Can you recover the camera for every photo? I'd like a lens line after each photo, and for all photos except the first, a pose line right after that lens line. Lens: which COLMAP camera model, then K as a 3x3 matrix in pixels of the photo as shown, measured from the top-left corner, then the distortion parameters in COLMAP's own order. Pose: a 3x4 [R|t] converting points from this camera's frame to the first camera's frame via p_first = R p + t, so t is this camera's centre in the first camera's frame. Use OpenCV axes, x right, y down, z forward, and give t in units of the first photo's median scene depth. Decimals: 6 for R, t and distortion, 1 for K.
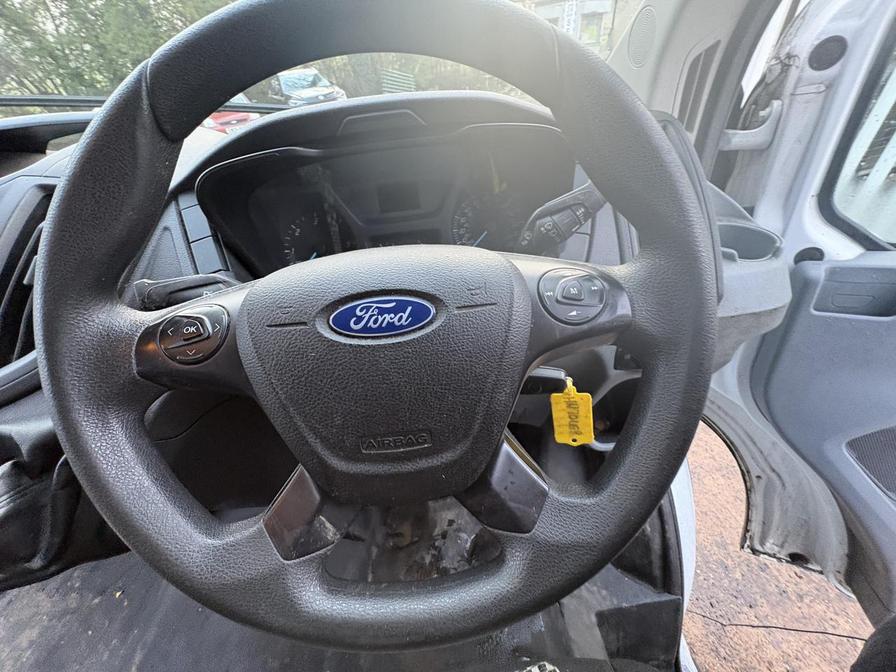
lens RADIAL K [[359.6, 0, 450.0], [0, 359.6, 337.1], [0, 0, 1]] dist [0.001433, -0.000002]
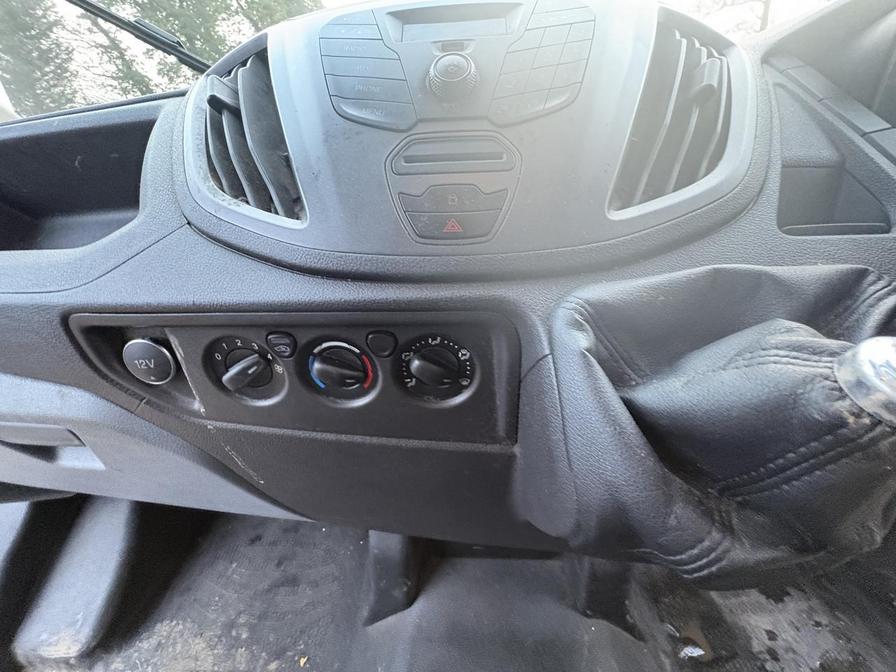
lens RADIAL K [[360.1, 0, 448.3], [0, 360.1, 338.0], [0, 0, 1]] dist [0.000472, -0.000186]
pose [[0.989408, 0.106941, -0.098163, -0.589365], [-0.126598, 0.966557, -0.223024, 0.198149], [0.071030, 0.233088, 0.969858, 0.160750]]
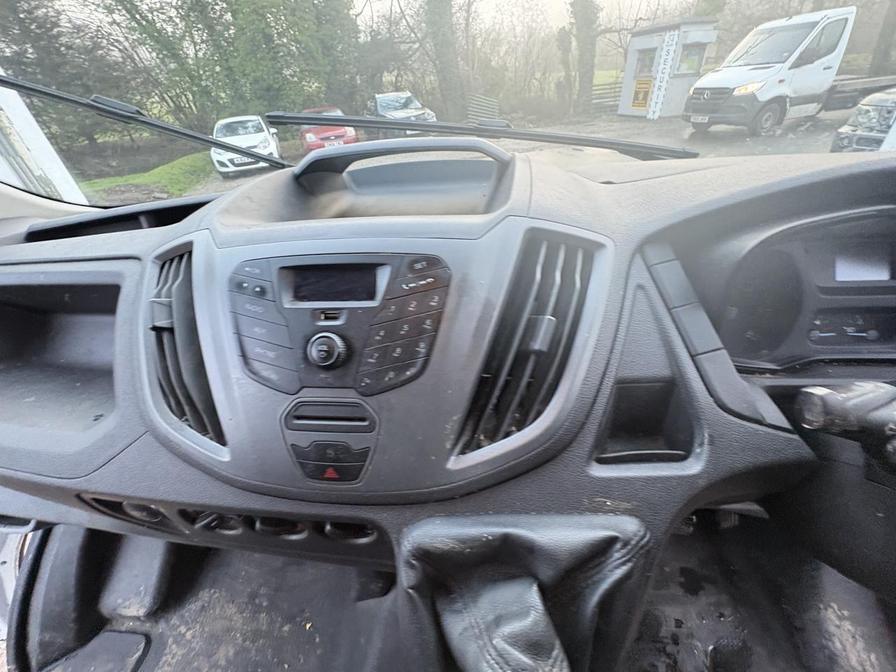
lens RADIAL K [[359.8, 0, 447.2], [0, 359.8, 338.4], [0, 0, 1]] dist [0.000258, 0.000119]
pose [[0.983917, 0.117691, -0.134370, -0.487353], [-0.123516, 0.991695, -0.035840, -0.045519], [0.129036, 0.051861, 0.990283, 0.064794]]
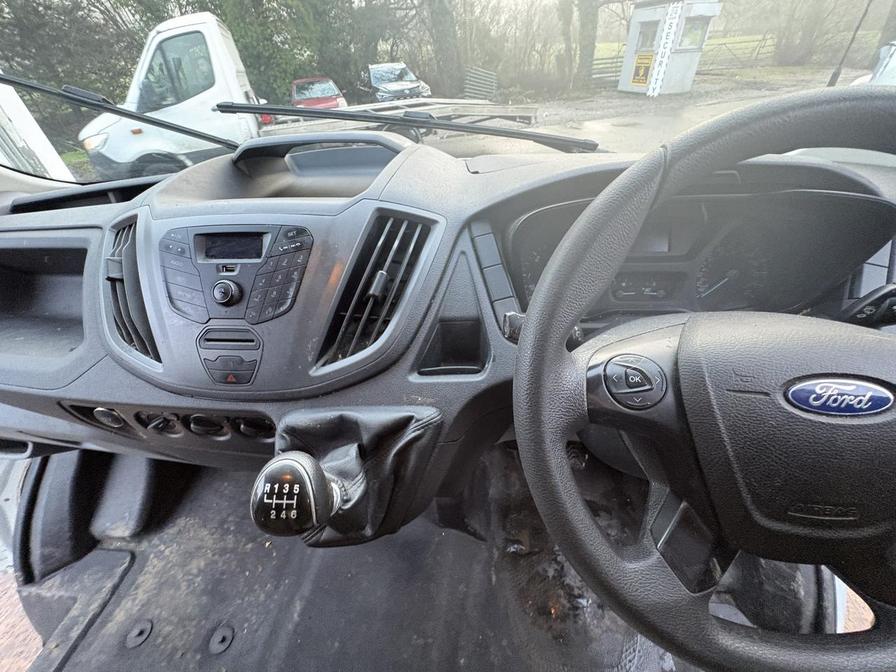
lens RADIAL K [[360.1, 0, 448.3], [0, 360.1, 338.0], [0, 0, 1]] dist [0.000472, -0.000186]
pose [[0.983762, 0.135697, -0.117471, -0.295279], [-0.134804, 0.990750, 0.015552, -0.021694], [0.118495, 0.000536, 0.992955, -0.053640]]
